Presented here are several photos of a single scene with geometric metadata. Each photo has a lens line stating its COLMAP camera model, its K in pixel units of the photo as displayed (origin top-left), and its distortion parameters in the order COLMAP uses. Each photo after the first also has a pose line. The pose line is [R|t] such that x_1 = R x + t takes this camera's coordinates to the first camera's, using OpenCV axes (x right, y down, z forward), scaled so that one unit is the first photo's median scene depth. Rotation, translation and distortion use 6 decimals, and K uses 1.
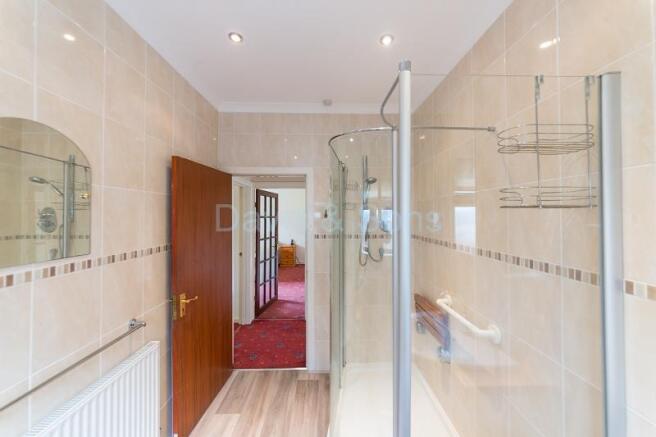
lens RADIAL K [[231.4, 0, 327.8], [0, 231.4, 214.3], [0, 0, 1]] dist [0.000436, 0.000228]
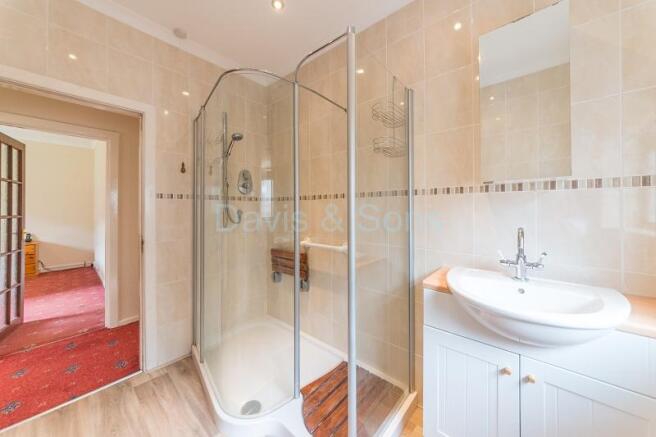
lens RADIAL K [[231.4, 0, 330.1], [0, 231.4, 205.5], [0, 0, 1]] dist [0.000436, 0.000228]
pose [[0.680066, 0.002843, 0.733146, -0.233906], [-0.002770, 0.999995, -0.001308, 0.128391], [-0.733146, -0.001141, 0.680070, 0.037651]]
